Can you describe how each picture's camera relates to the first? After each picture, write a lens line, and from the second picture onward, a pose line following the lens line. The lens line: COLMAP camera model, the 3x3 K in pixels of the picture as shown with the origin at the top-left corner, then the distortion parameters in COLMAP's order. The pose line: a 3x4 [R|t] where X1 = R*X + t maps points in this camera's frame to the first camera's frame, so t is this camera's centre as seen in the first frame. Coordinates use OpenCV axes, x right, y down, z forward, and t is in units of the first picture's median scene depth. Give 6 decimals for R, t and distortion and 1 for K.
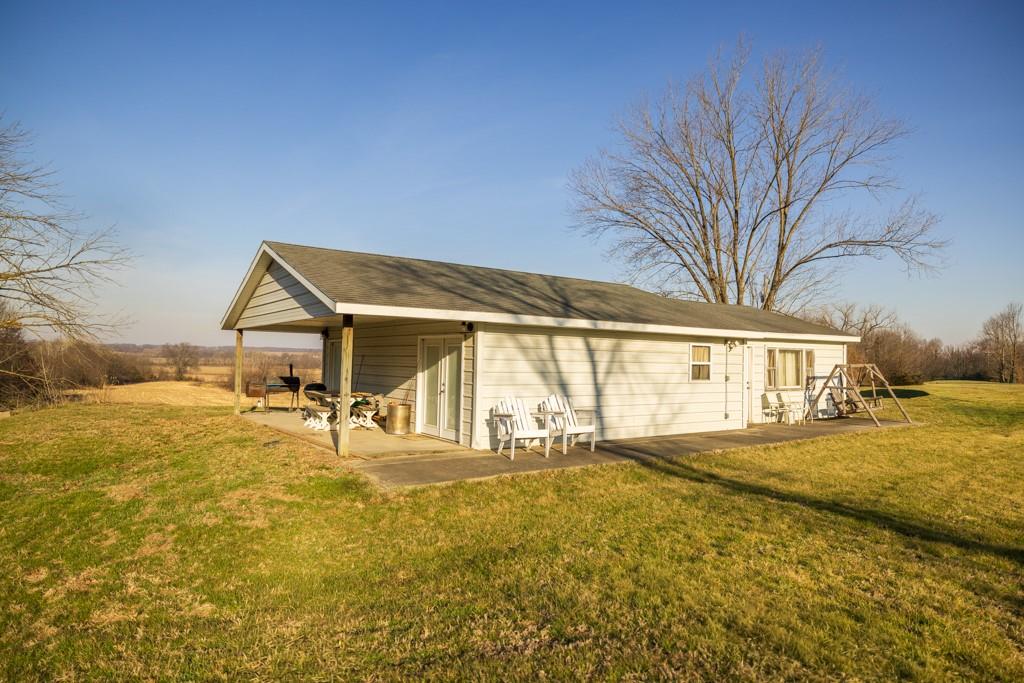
lens RADIAL K [[619.9, 0, 513.8], [0, 619.9, 341.4], [0, 0, 1]] dist [0.002267, 0.000250]
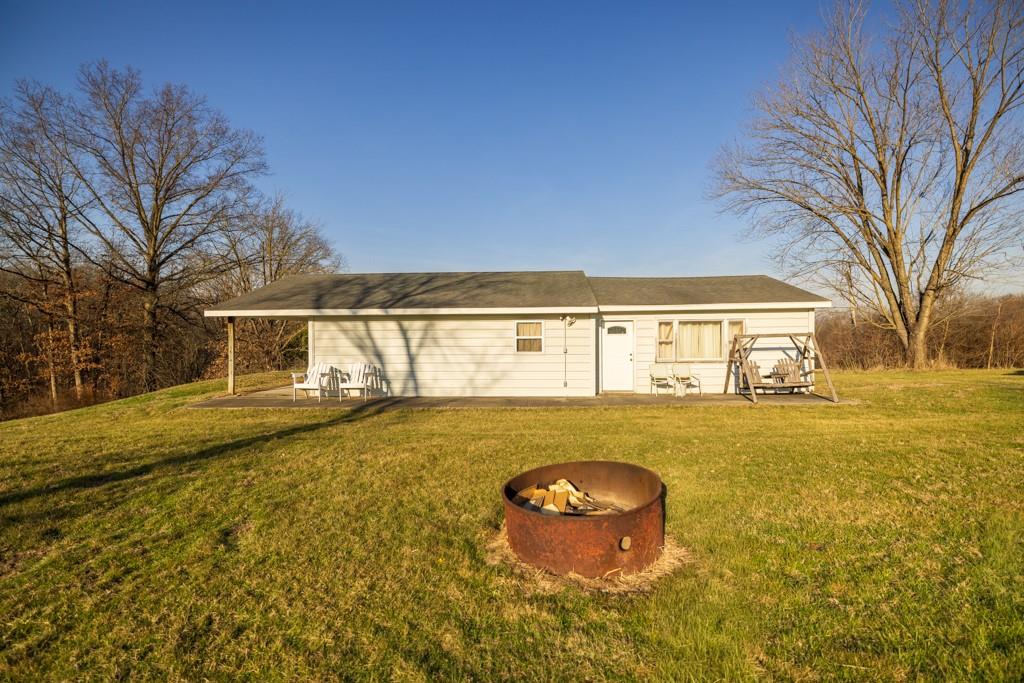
lens RADIAL K [[486.5, 0, 511.9], [0, 486.5, 342.3], [0, 0, 1]] dist [0.001272, 0.000110]
pose [[0.758838, -0.019163, -0.650997, 0.988240], [0.037684, 0.999184, 0.014514, 0.033912], [0.650188, -0.035546, 0.758942, 0.326383]]
